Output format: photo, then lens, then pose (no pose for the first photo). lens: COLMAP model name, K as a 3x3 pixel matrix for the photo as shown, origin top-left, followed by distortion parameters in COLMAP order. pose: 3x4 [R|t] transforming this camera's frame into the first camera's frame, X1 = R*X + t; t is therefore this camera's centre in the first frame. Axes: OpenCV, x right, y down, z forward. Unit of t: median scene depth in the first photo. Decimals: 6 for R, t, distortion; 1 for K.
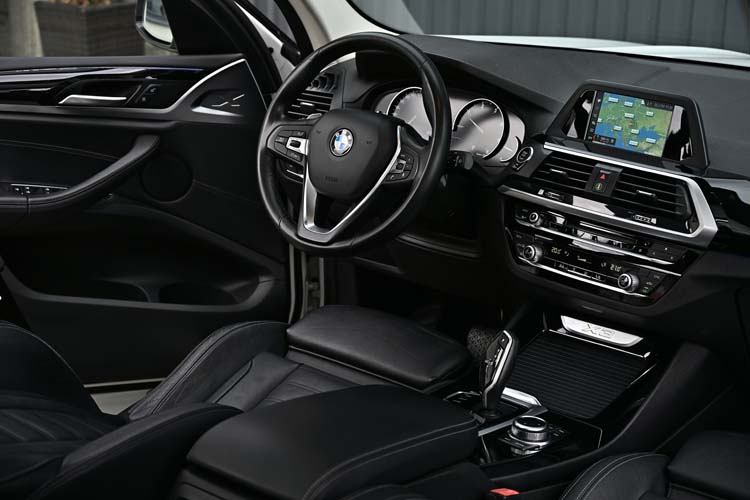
lens RADIAL K [[1319.2, 0, 375.9], [0, 1319.2, 247.5], [0, 0, 1]] dist [-0.000098, 0.000000]
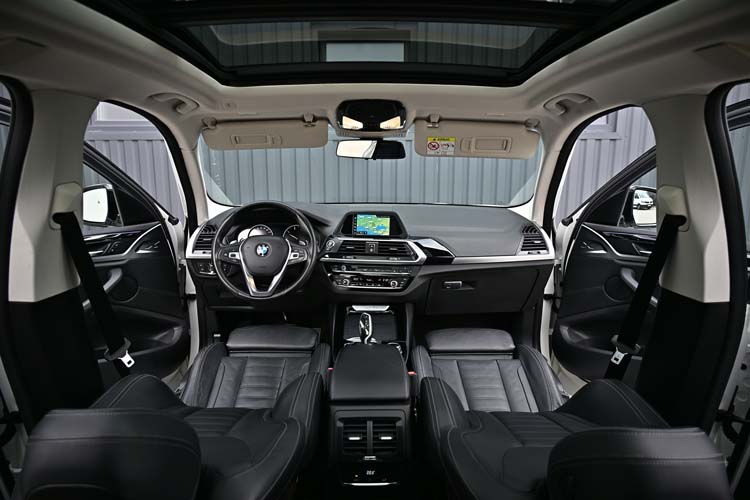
lens RADIAL K [[487.4, 0, 374.6], [0, 487.4, 253.7], [0, 0, 1]] dist [-0.001844, 0.001450]
pose [[0.767060, -0.156480, 0.622200, -0.386388], [0.201128, 0.979564, -0.001600, -0.034638], [-0.609234, 0.126369, 0.782857, 0.248380]]
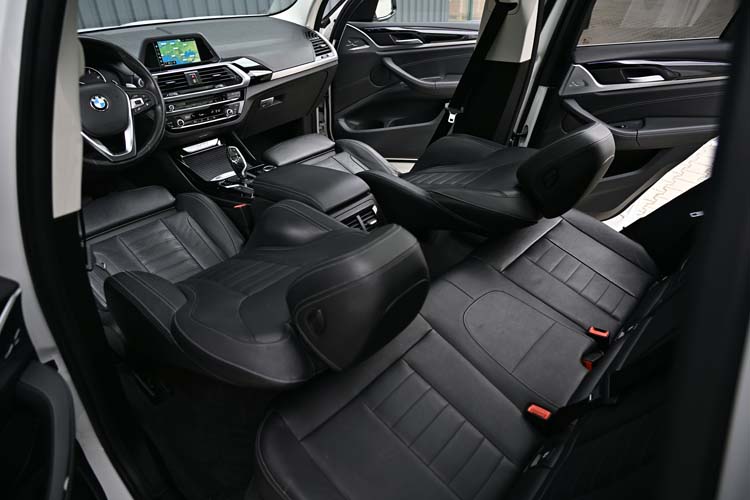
lens RADIAL K [[487.4, 0, 376.2], [0, 487.4, 252.8], [0, 0, 1]] dist [-0.001844, 0.001450]
pose [[0.052479, -0.562470, 0.825150, -0.649453], [0.297055, 0.797678, 0.524851, -0.150565], [-0.953417, 0.217572, 0.208946, 0.549296]]
